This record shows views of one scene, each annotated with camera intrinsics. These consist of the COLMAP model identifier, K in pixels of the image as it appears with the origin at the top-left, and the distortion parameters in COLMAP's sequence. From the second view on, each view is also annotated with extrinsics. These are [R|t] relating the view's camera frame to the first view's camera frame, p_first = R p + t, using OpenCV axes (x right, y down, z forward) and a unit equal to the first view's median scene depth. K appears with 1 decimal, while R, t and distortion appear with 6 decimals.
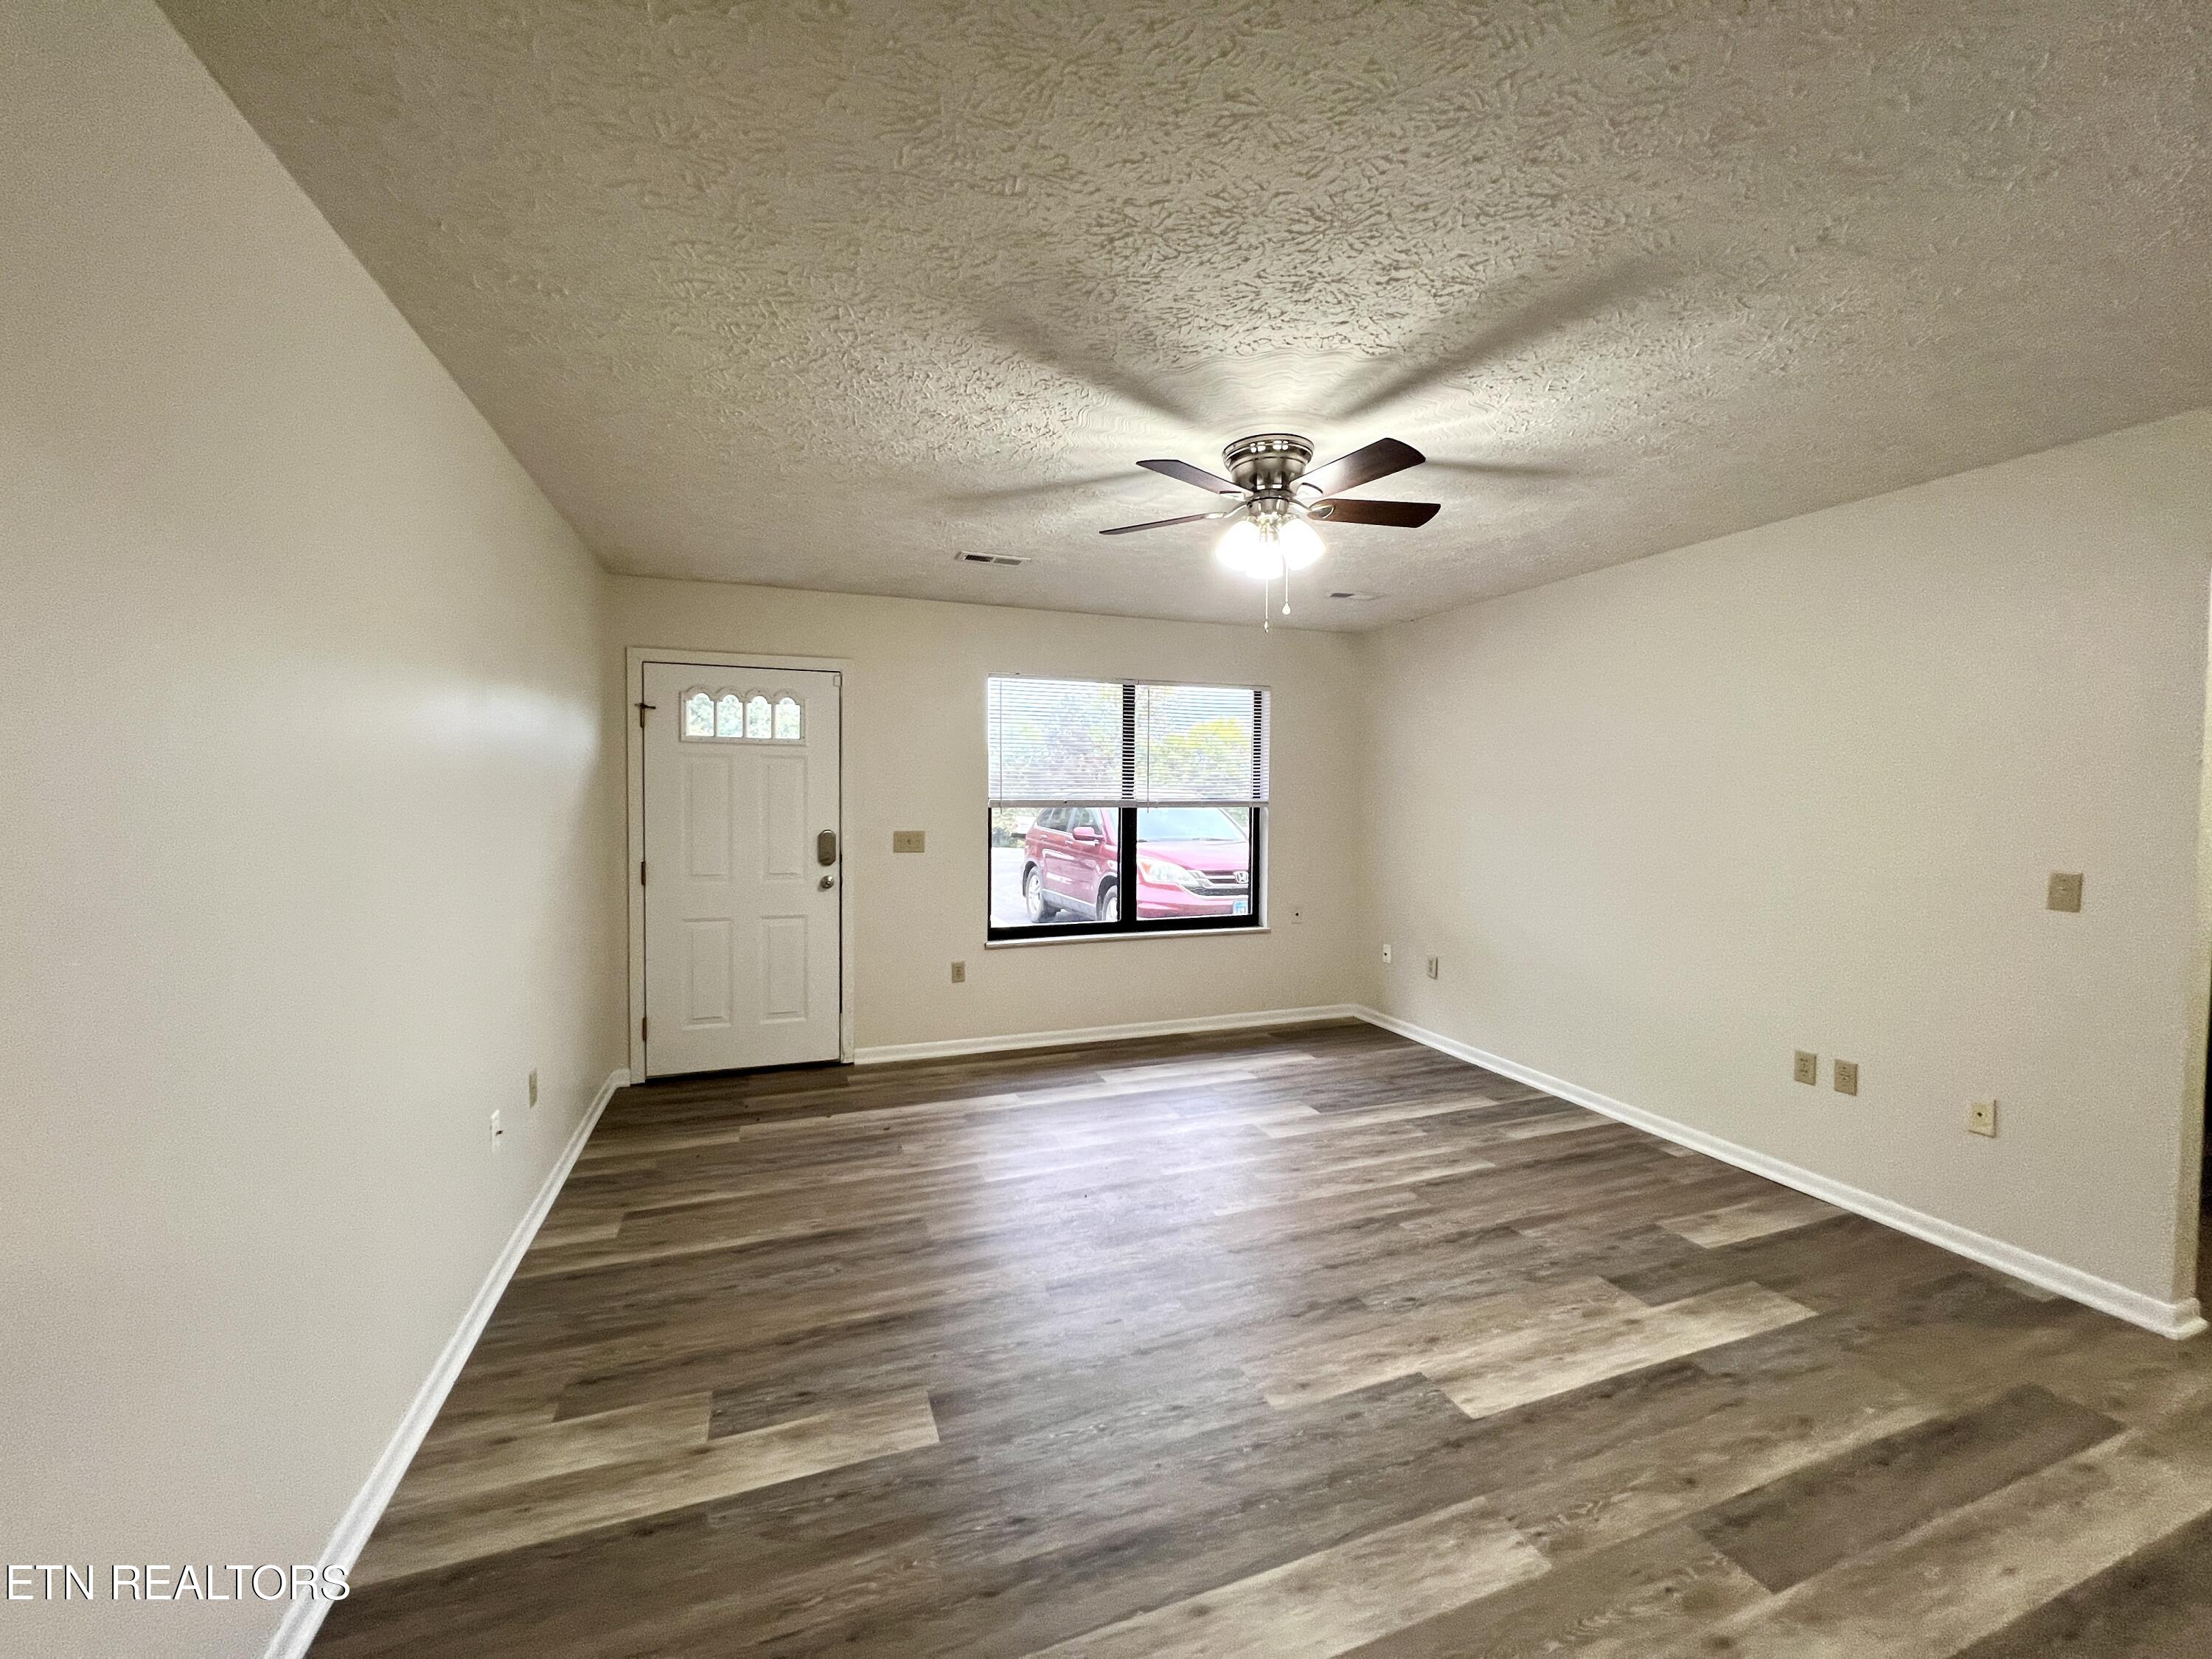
lens RADIAL K [[883.8, 0, 1100.8], [0, 883.8, 821.8], [0, 0, 1]] dist [-0.001818, 0.000235]
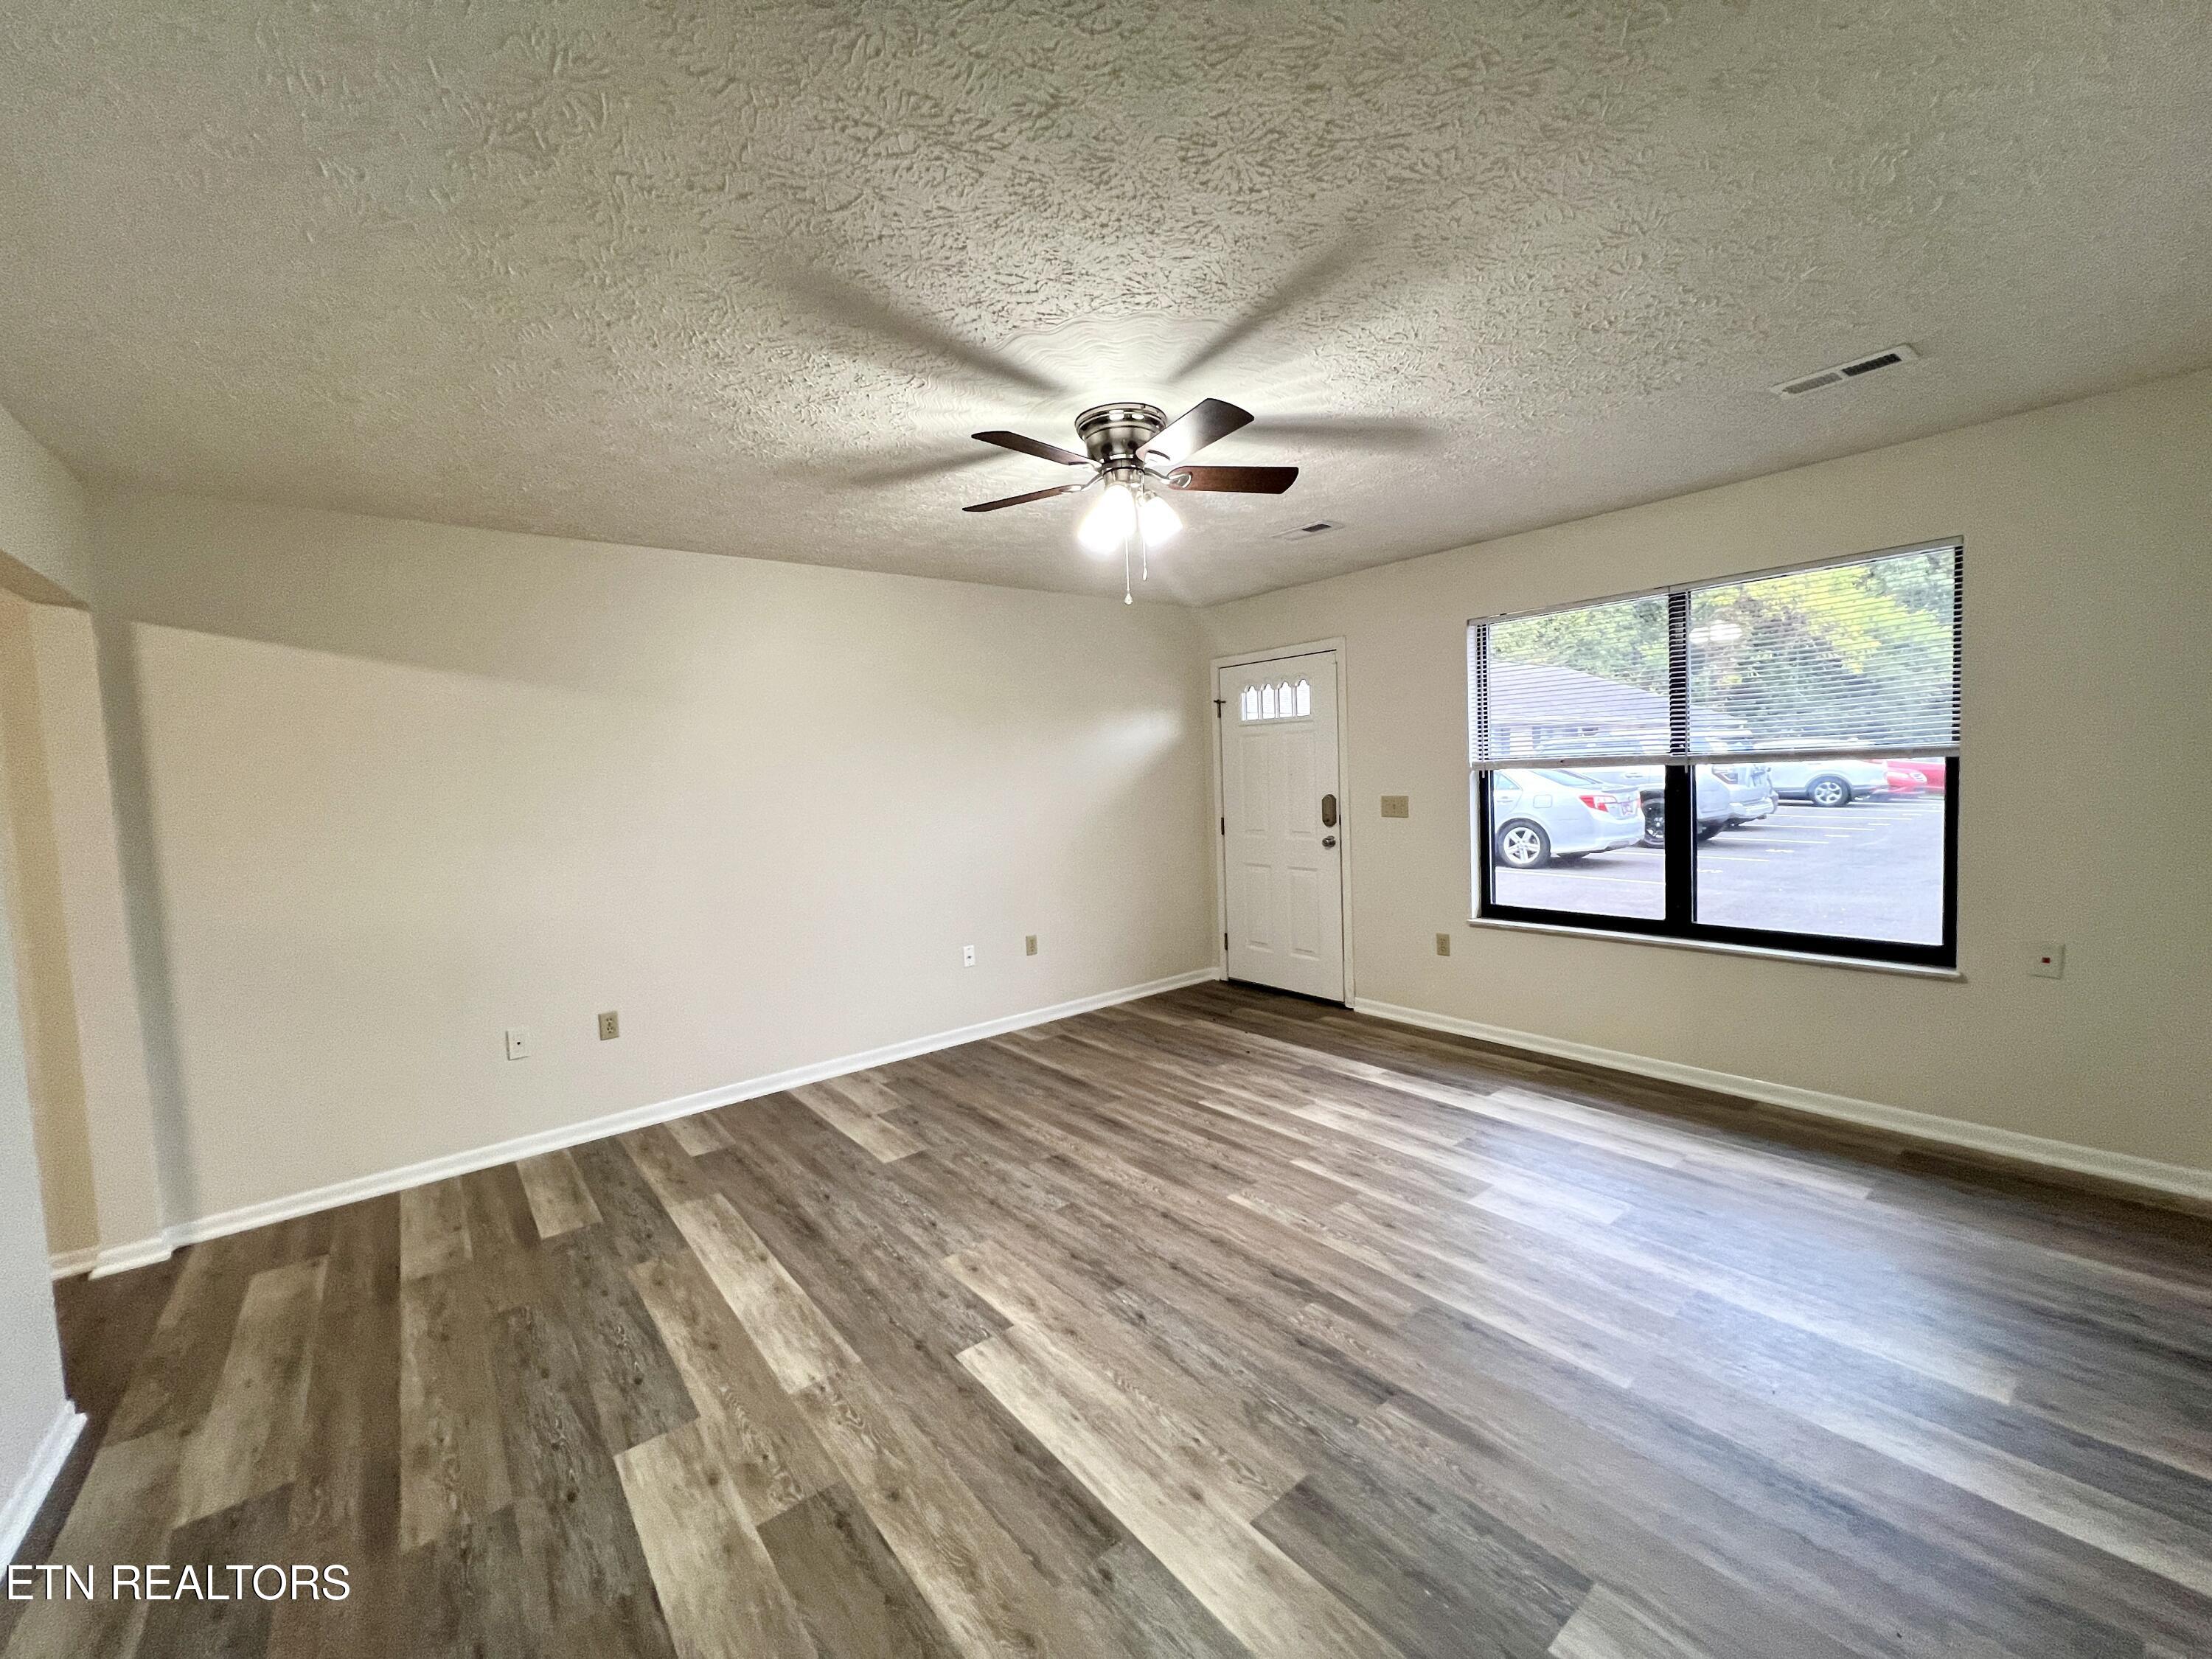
lens RADIAL K [[883.8, 0, 1100.8], [0, 883.8, 821.8], [0, 0, 1]] dist [-0.001818, 0.000235]
pose [[0.314424, 0.035921, -0.948603, 0.932968], [0.011809, 0.999059, 0.041745, -0.008856], [0.949209, -0.024327, 0.313704, 0.537347]]
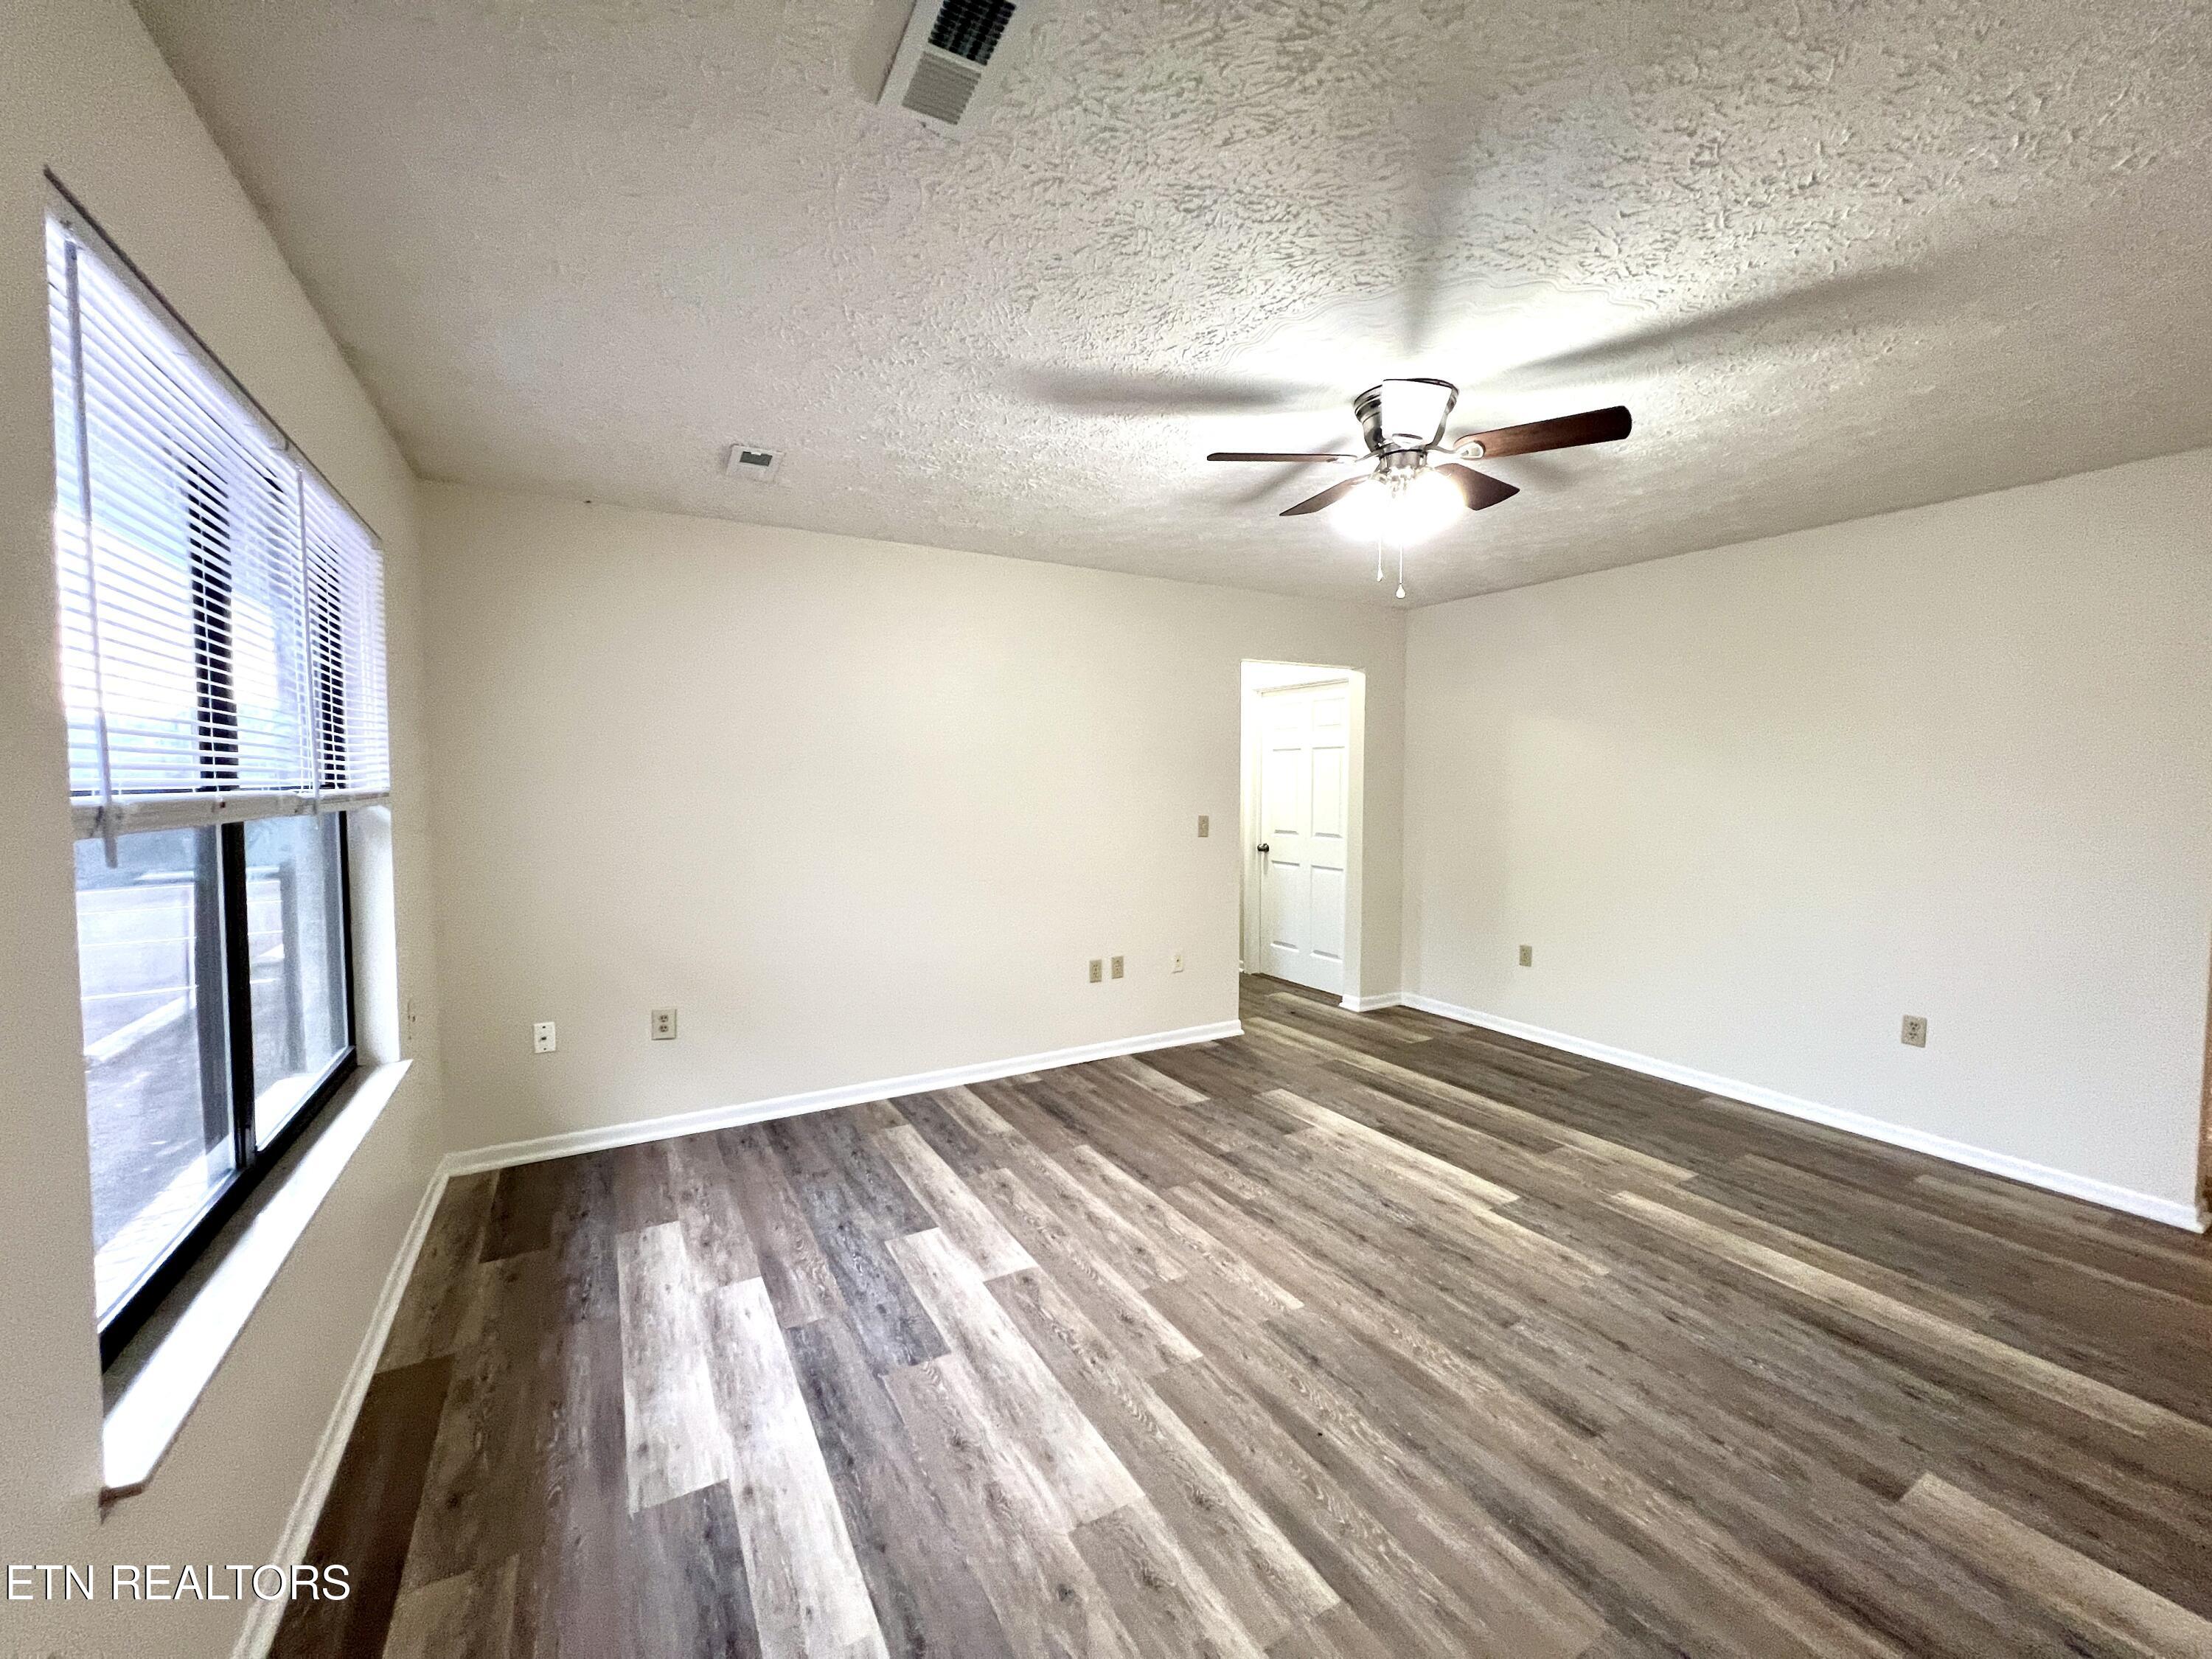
lens RADIAL K [[883.8, 0, 1100.8], [0, 883.8, 821.8], [0, 0, 1]] dist [-0.001818, 0.000235]
pose [[-0.164911, -0.053724, 0.984844, -0.559875], [0.032676, 0.997670, 0.059895, -0.038822], [-0.985767, 0.042059, -0.162771, 1.209749]]
